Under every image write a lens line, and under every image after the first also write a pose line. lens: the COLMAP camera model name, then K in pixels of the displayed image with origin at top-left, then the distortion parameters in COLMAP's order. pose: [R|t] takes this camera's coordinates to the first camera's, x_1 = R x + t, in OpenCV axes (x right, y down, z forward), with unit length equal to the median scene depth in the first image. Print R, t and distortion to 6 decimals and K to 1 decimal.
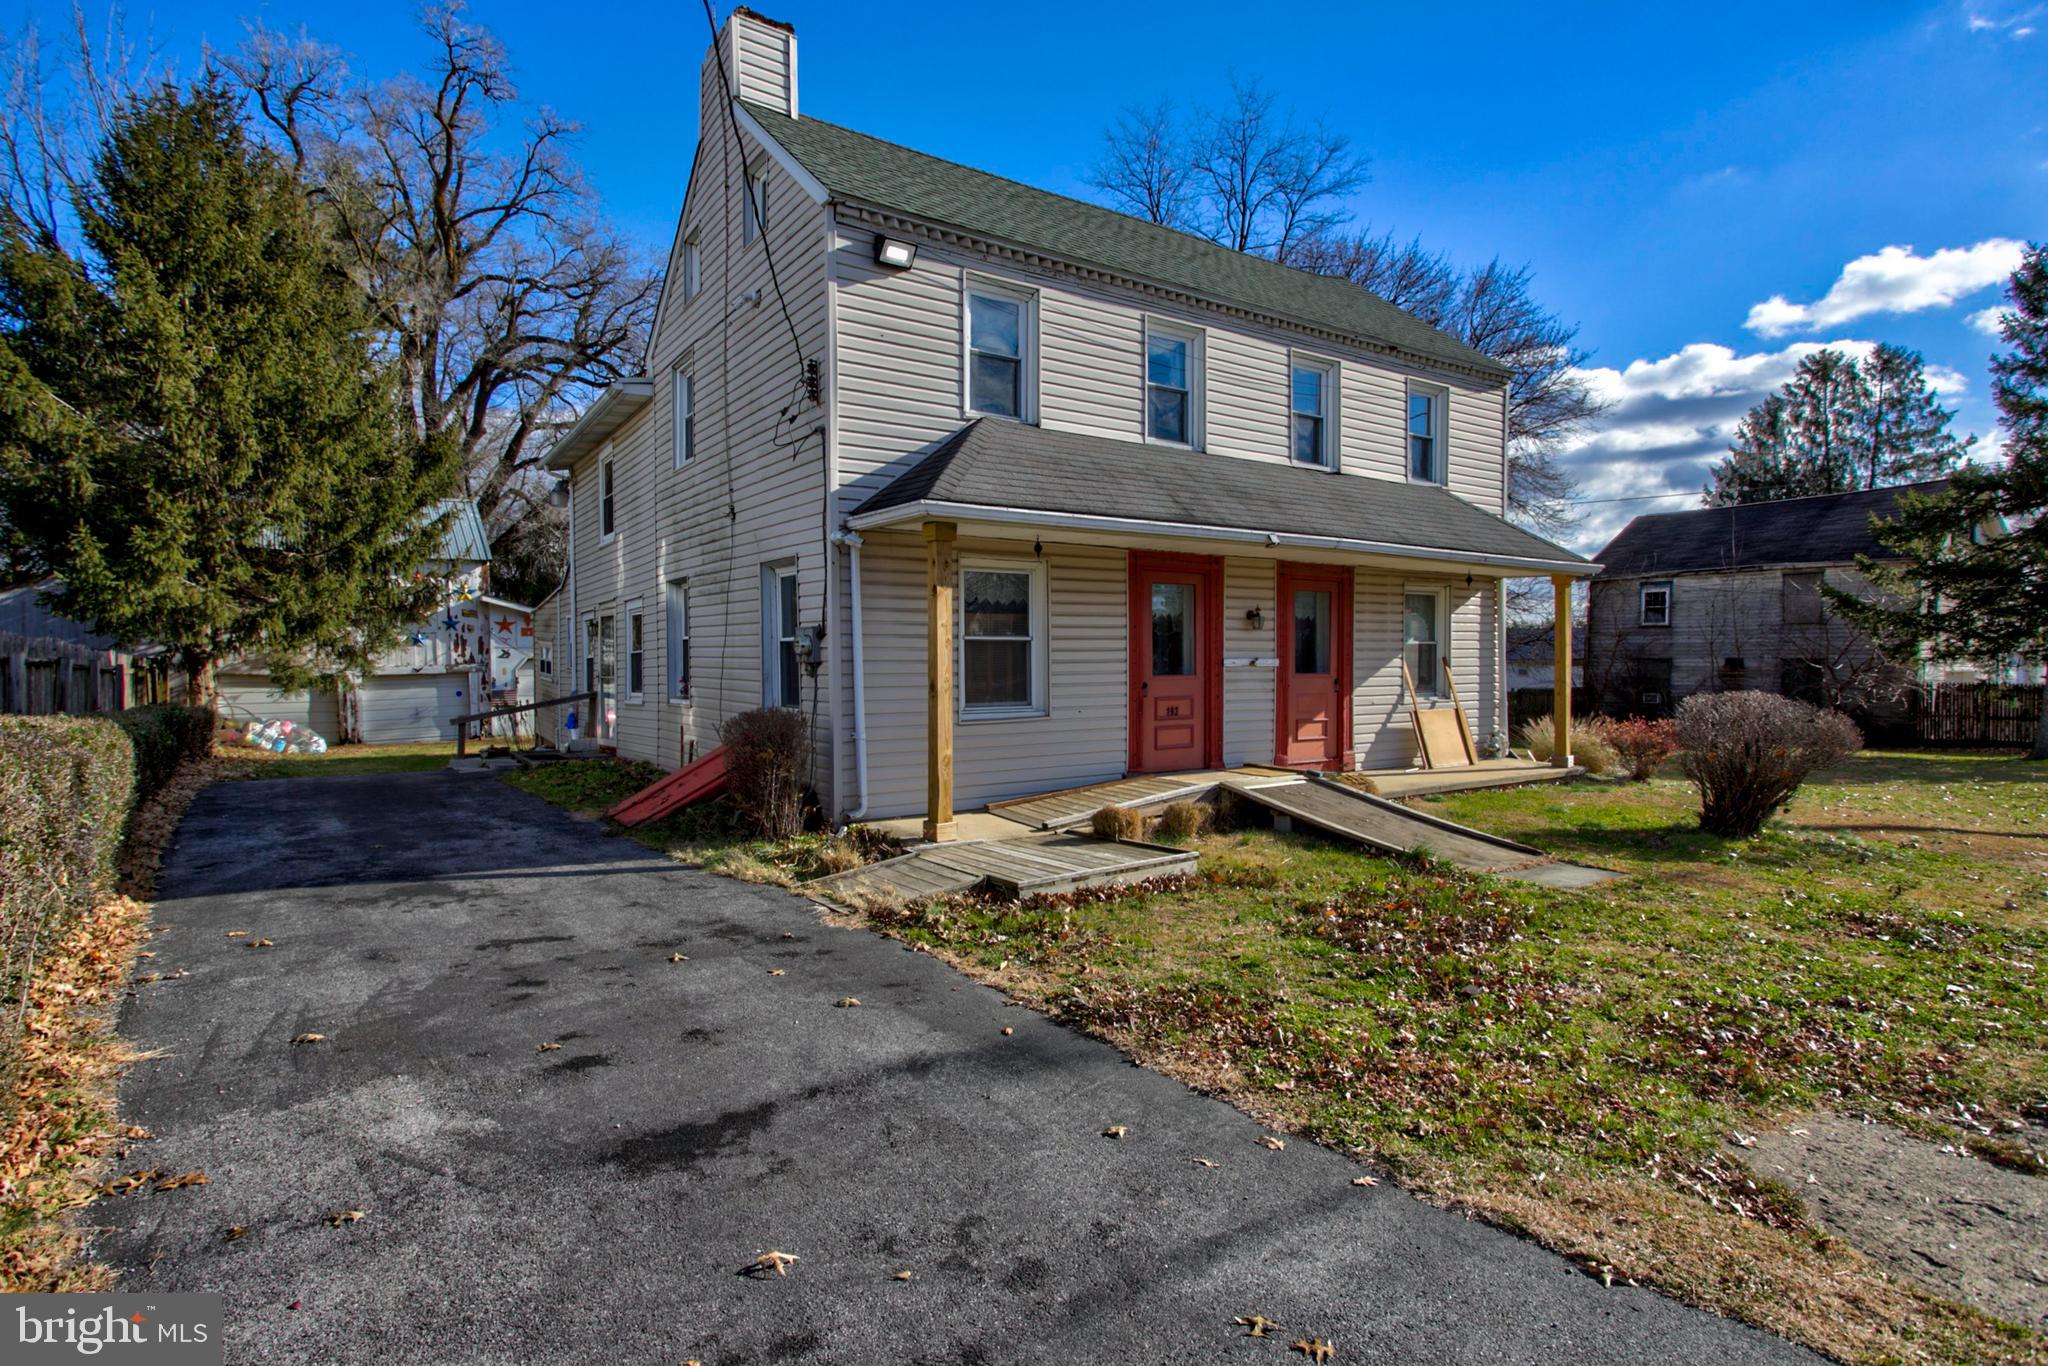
lens RADIAL K [[1042.9, 0, 1027.2], [0, 1042.9, 683.7], [0, 0, 1]] dist [0.003561, 0.000252]
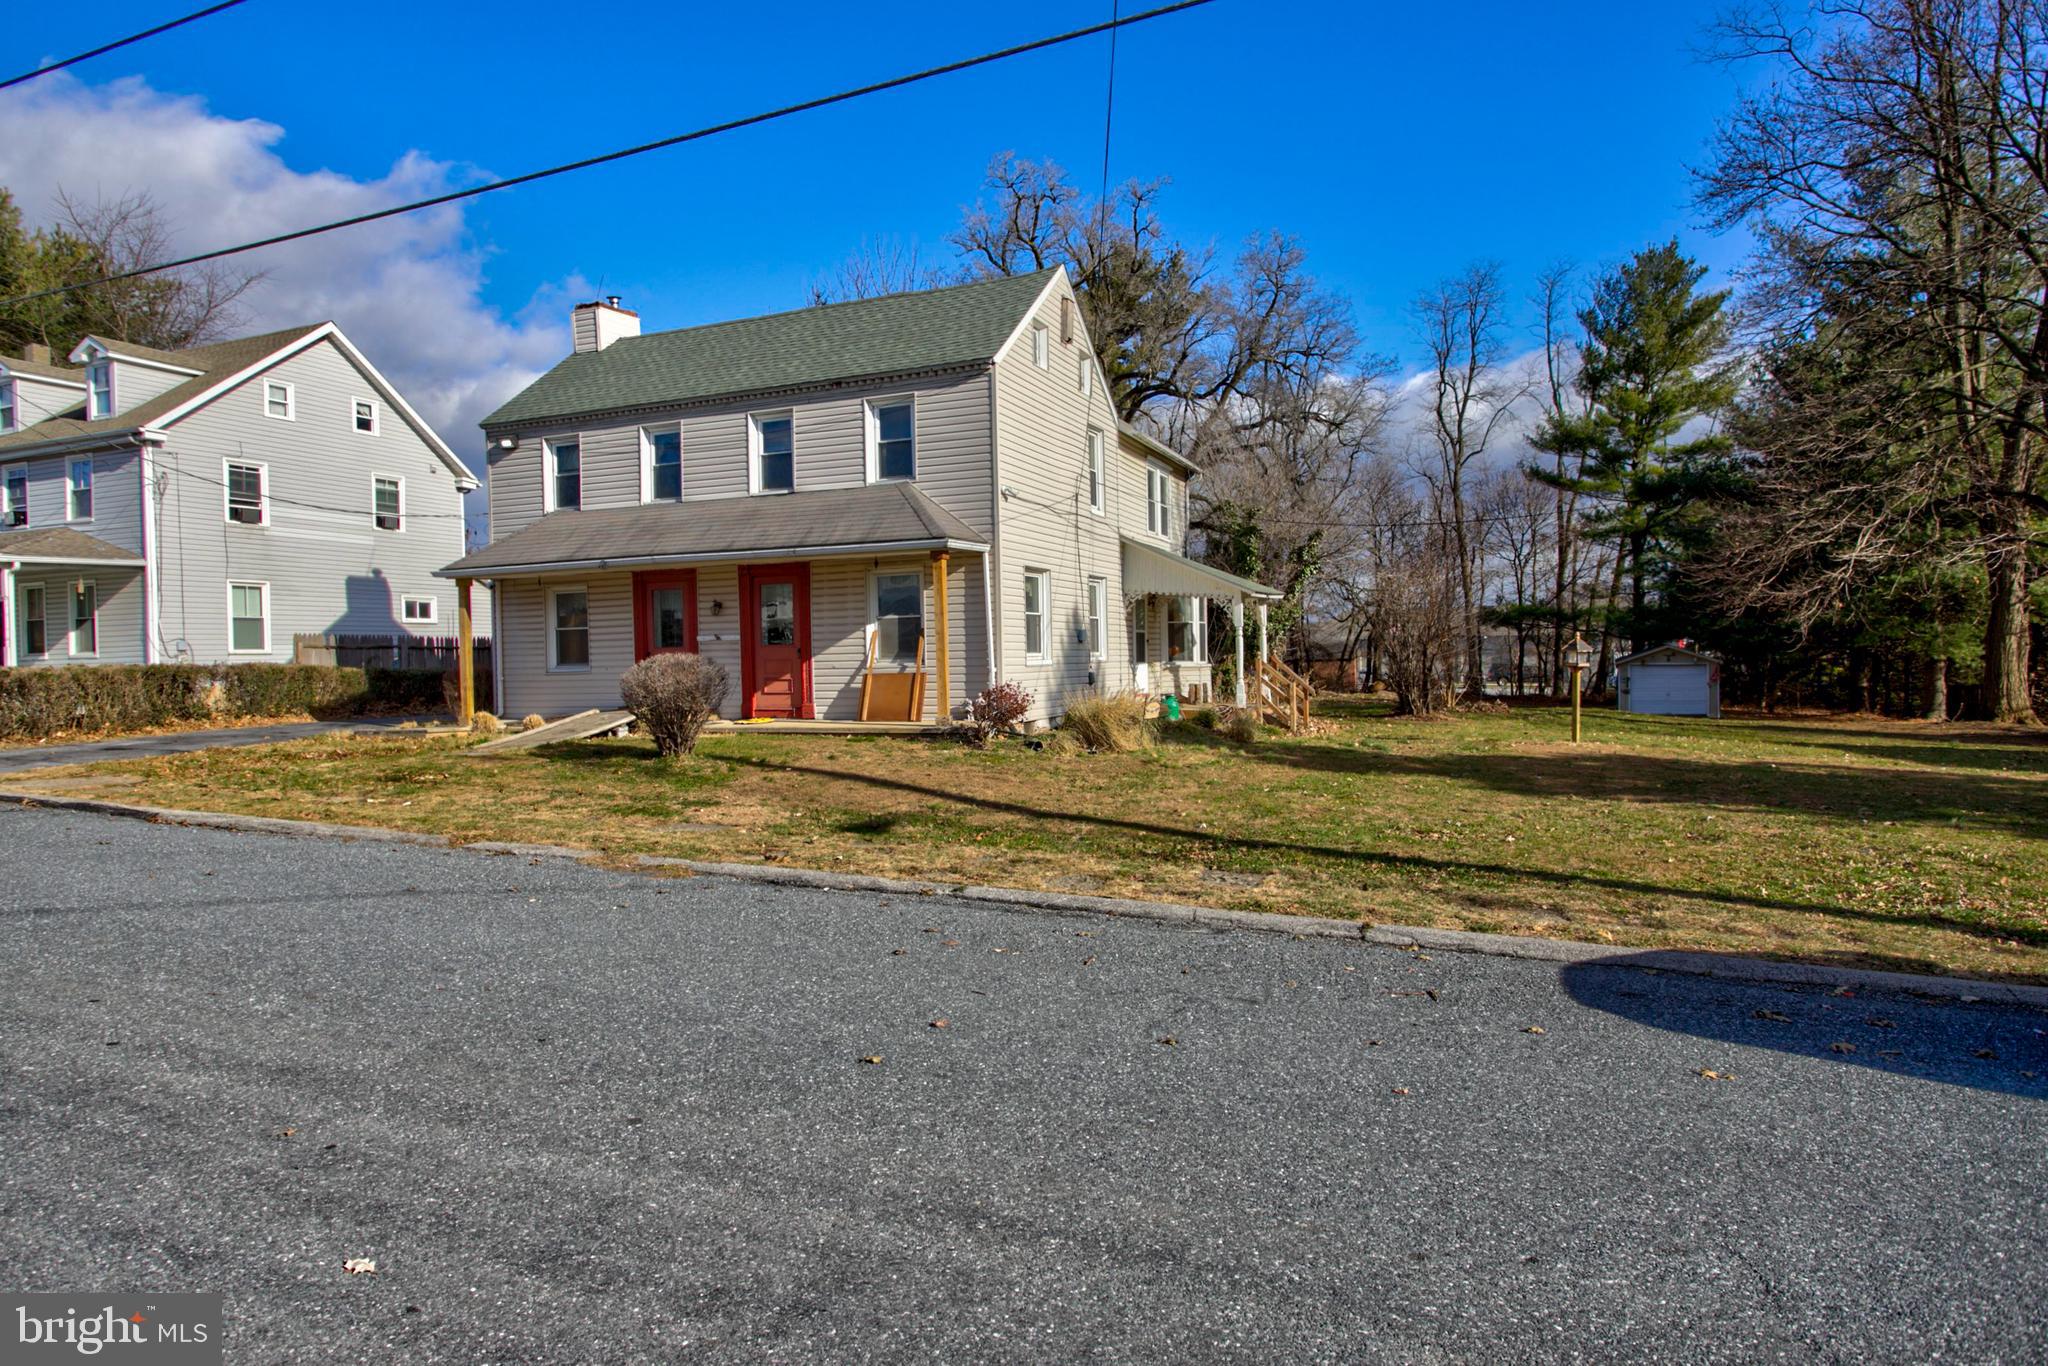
lens RADIAL K [[1191.2, 0, 1030.8], [0, 1191.2, 684.1], [0, 0, 1]] dist [-0.003399, 0.001606]
pose [[0.539073, 0.009926, -0.842201, 1.808541], [-0.000685, 0.999935, 0.011346, 0.024437], [0.842259, -0.005539, 0.539045, 0.456803]]
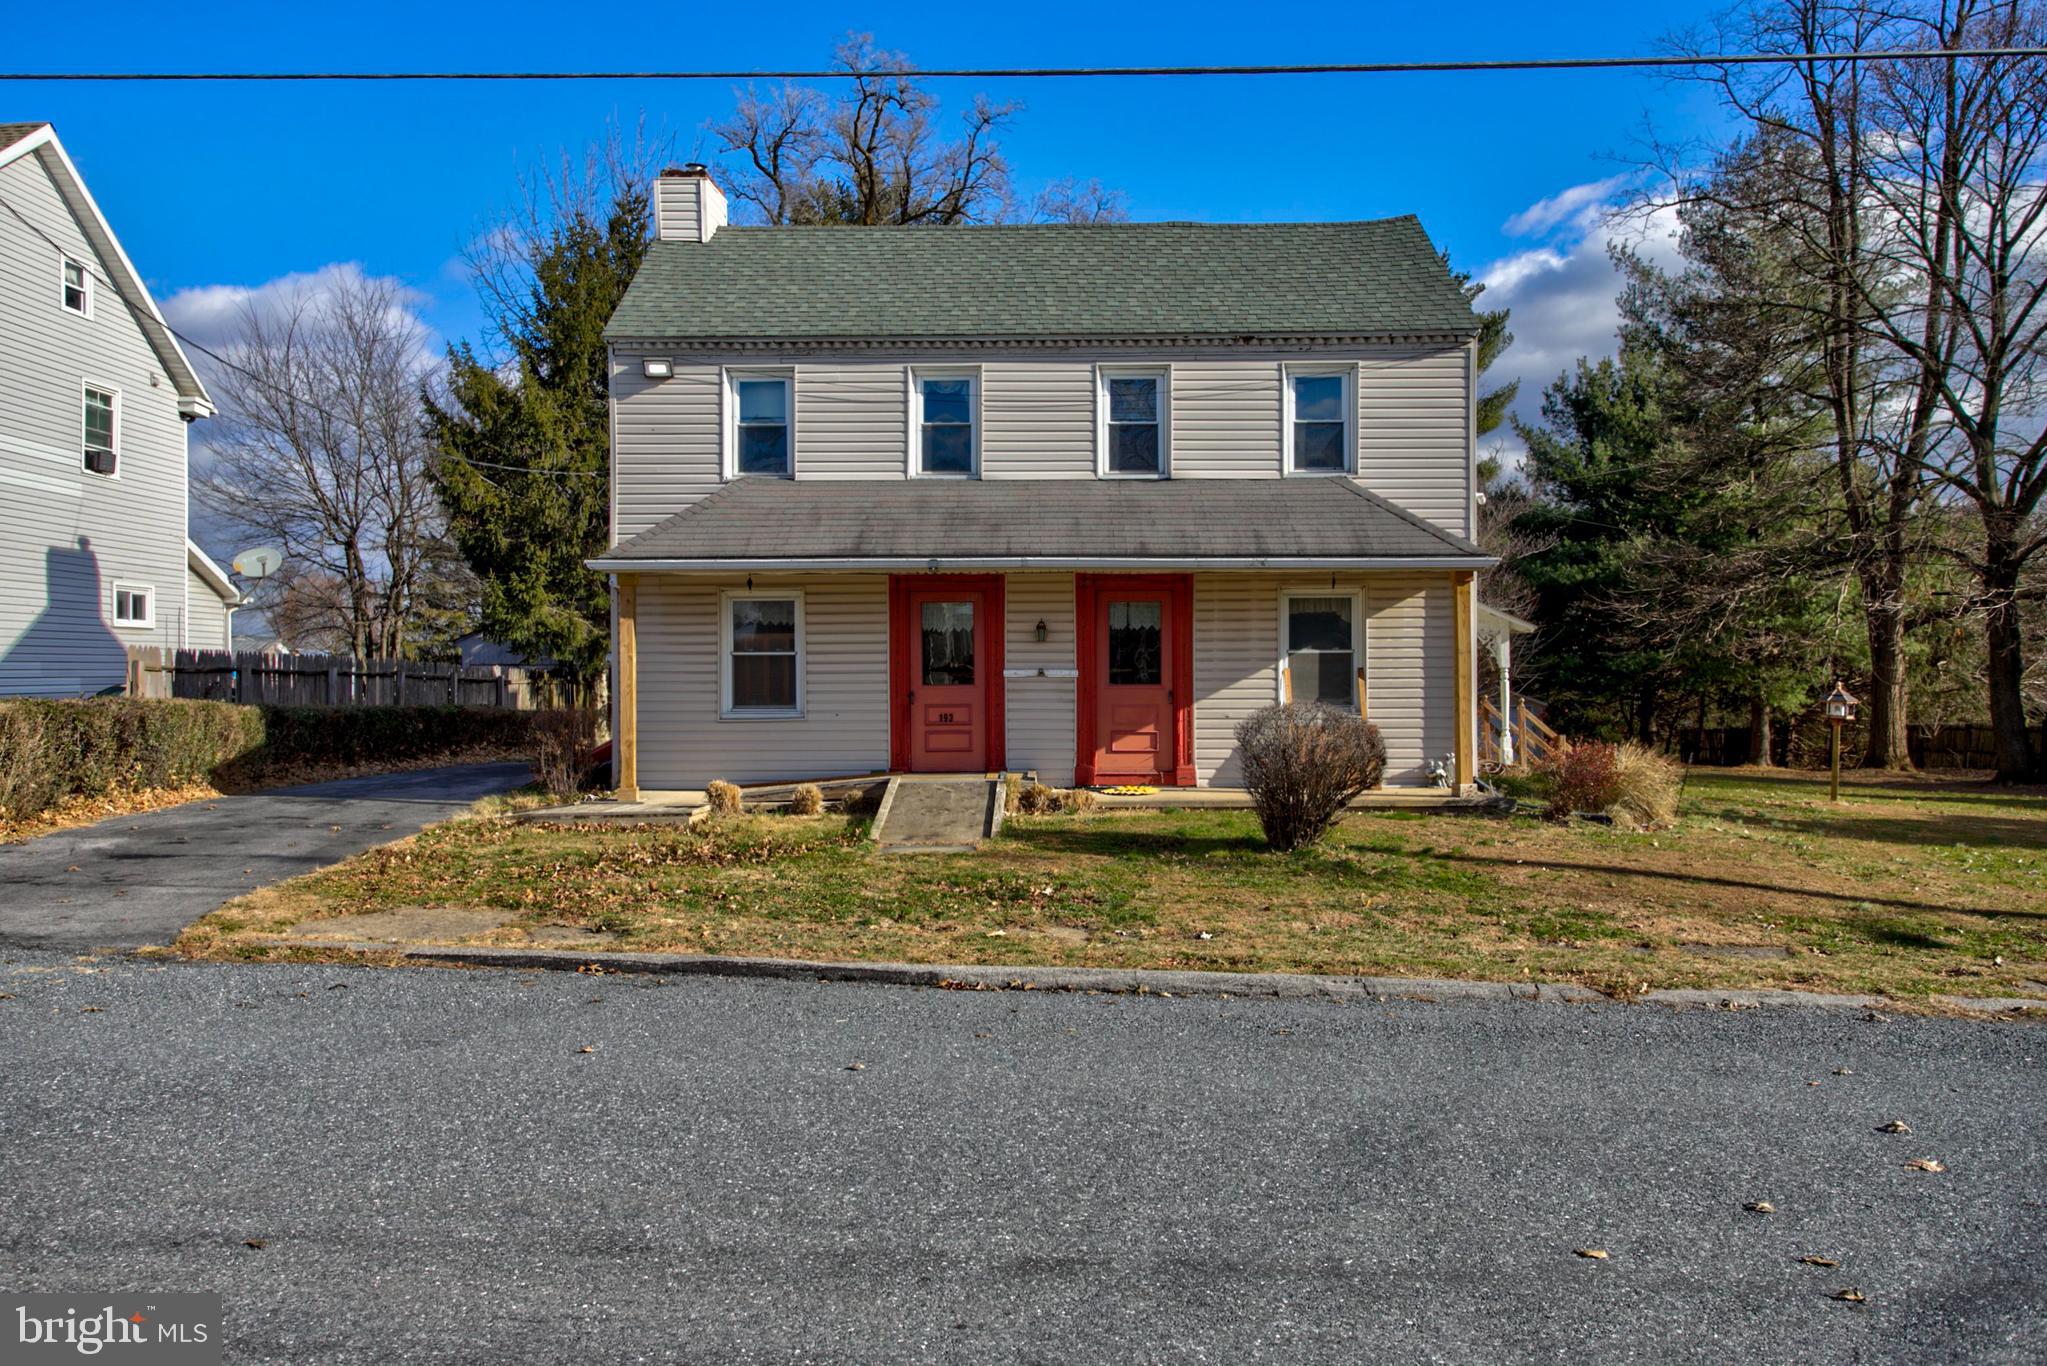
lens RADIAL K [[1475.7, 0, 1025.4], [0, 1475.7, 679.0], [0, 0, 1]] dist [0.001993, -0.007152]
pose [[0.820985, 0.000053, -0.570949, 1.016629], [-0.011850, 0.999786, -0.016947, 0.010301], [0.570826, 0.020679, 0.820810, -0.210924]]
